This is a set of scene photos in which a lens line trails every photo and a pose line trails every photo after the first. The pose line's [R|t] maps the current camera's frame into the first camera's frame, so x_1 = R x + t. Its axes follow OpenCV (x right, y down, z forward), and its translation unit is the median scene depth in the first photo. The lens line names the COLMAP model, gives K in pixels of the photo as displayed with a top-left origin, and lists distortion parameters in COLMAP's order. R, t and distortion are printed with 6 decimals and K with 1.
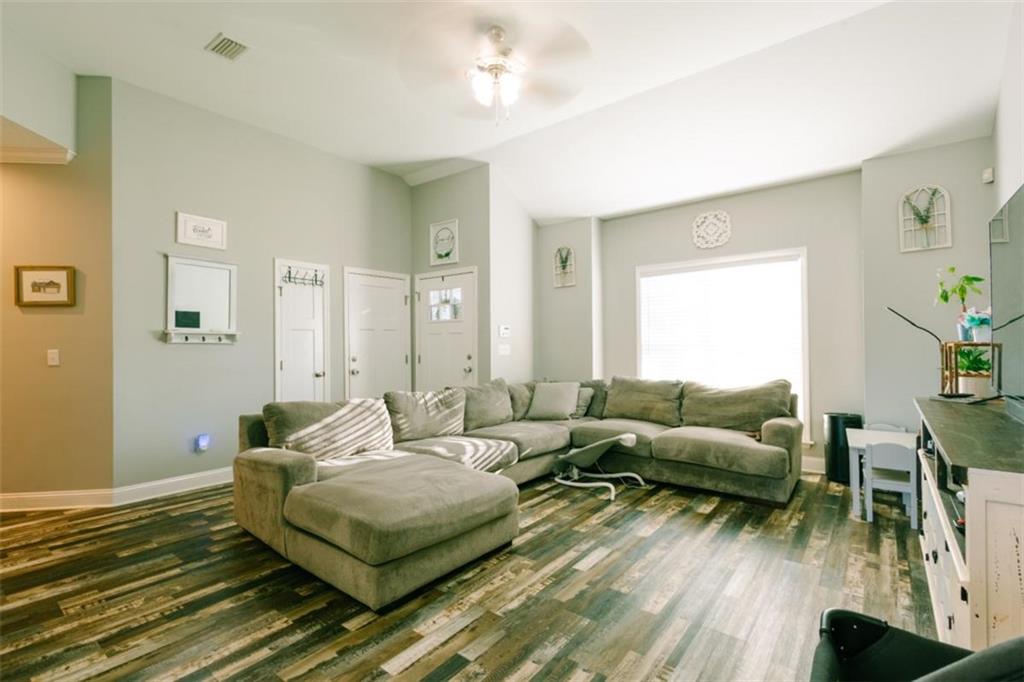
lens RADIAL K [[463.8, 0, 509.9], [0, 463.8, 341.2], [0, 0, 1]] dist [0.000505, -0.000326]
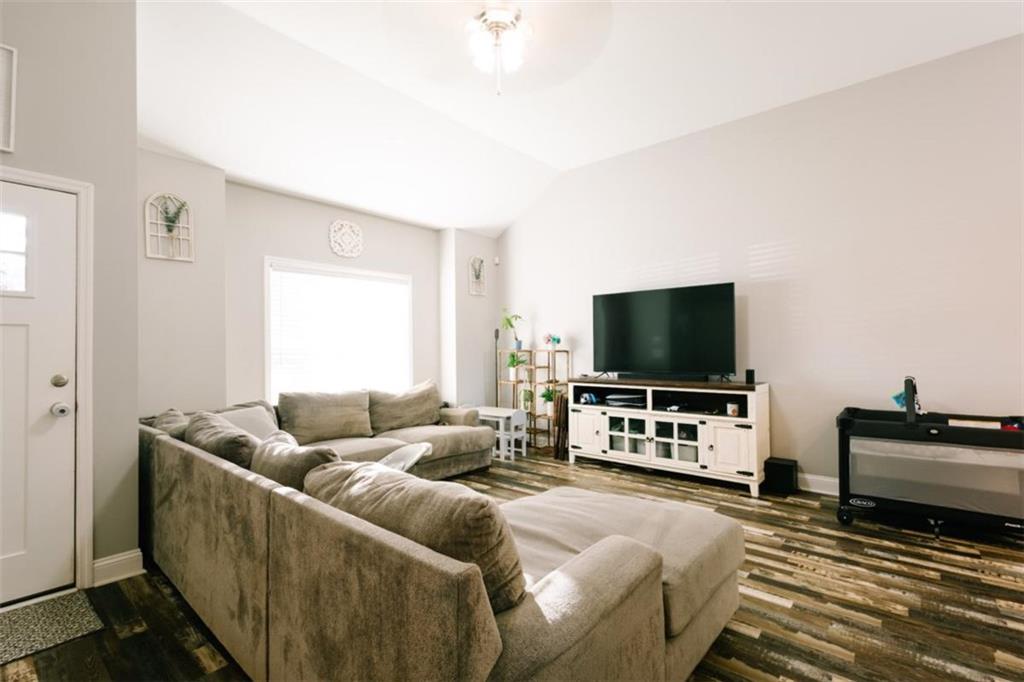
lens RADIAL K [[463.8, 0, 510.0], [0, 463.8, 344.3], [0, 0, 1]] dist [0.000505, -0.000326]
pose [[0.049247, 0.018669, 0.998612, -0.622239], [-0.001230, 0.999826, -0.018631, 0.008308], [-0.998786, -0.000311, 0.049261, 0.669854]]
